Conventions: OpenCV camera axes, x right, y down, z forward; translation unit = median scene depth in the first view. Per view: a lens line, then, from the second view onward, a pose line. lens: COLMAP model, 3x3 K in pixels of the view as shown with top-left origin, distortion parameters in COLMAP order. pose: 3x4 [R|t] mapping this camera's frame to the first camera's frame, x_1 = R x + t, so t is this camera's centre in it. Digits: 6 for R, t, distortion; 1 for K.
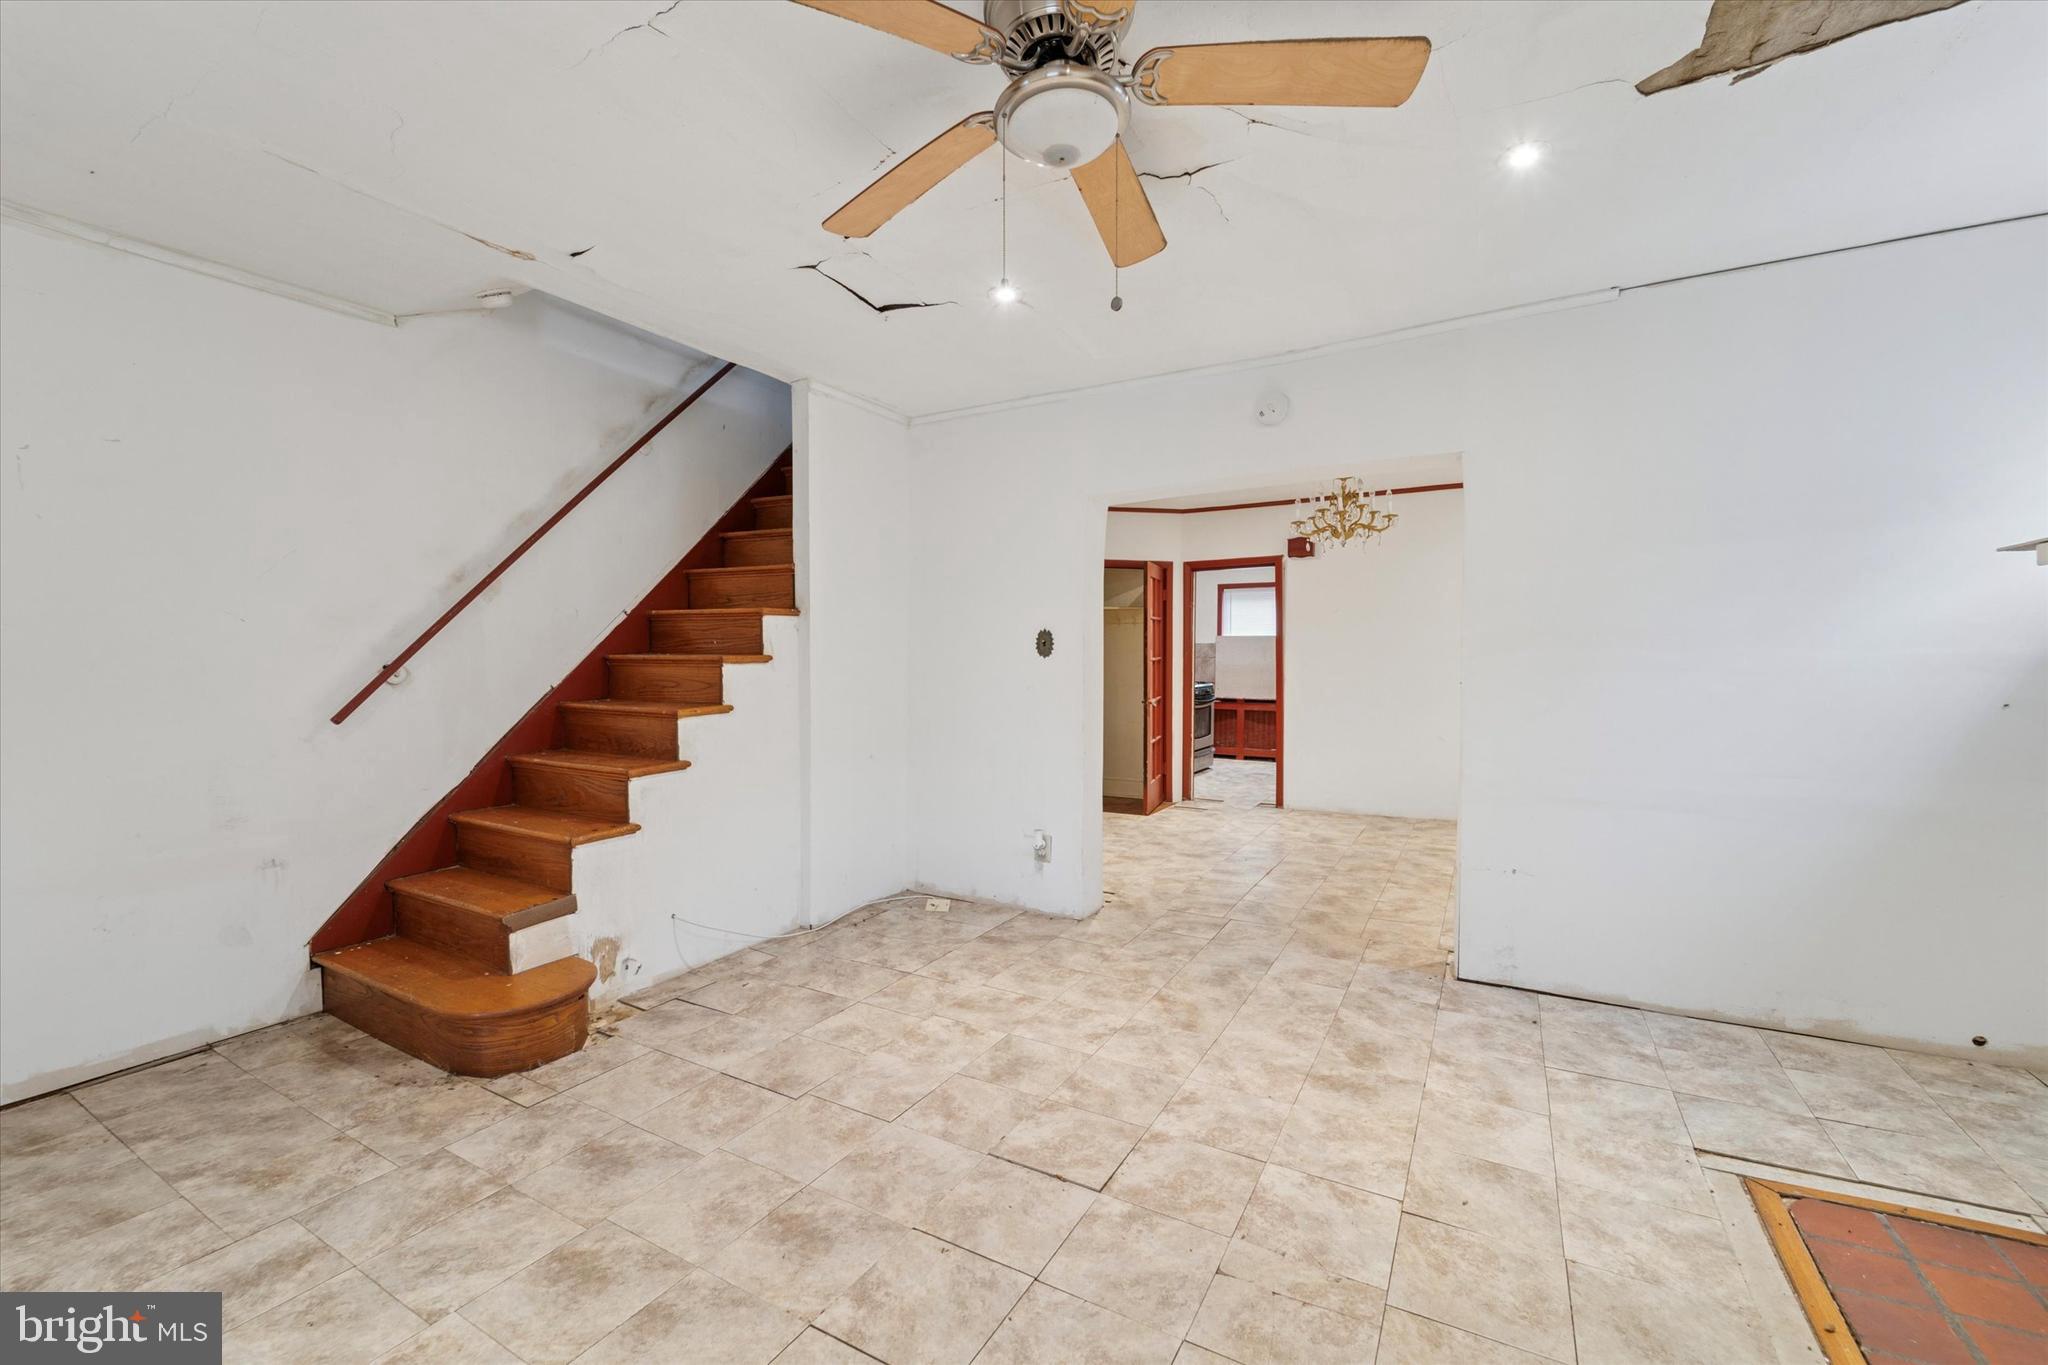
lens RADIAL K [[835.7, 0, 1024.8], [0, 835.7, 684.2], [0, 0, 1]] dist [-0.002976, -0.000586]
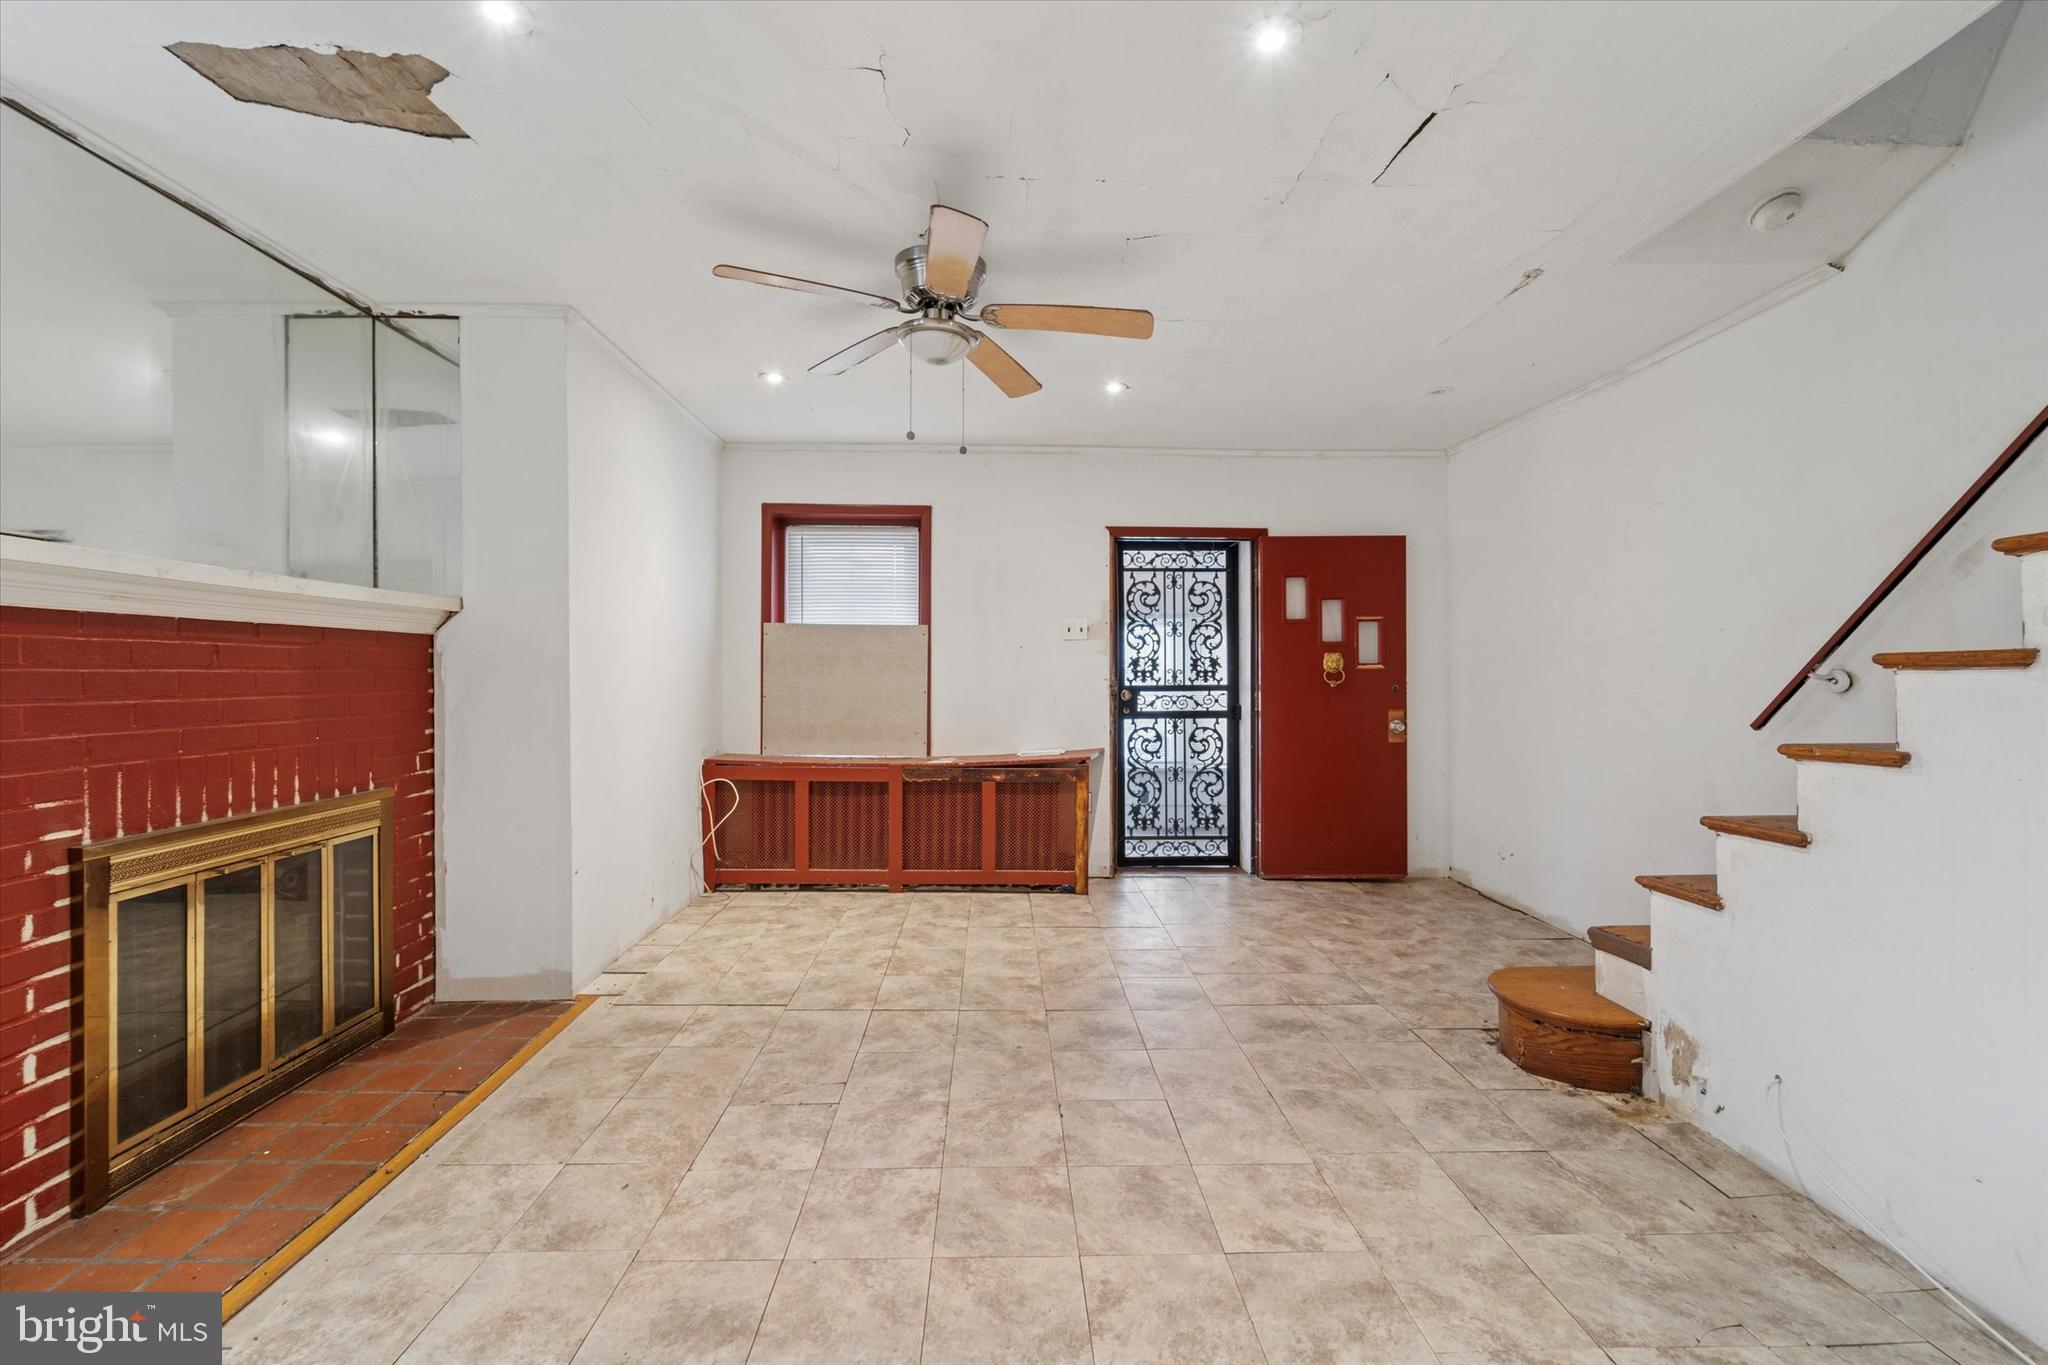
lens RADIAL K [[835.7, 0, 1027.5], [0, 835.7, 673.2], [0, 0, 1]] dist [-0.002976, -0.000586]
pose [[-0.850861, 0.003822, -0.525376, 0.529250], [-0.013531, 0.999482, 0.029185, -0.044713], [0.525216, 0.031941, -0.850369, 1.742918]]
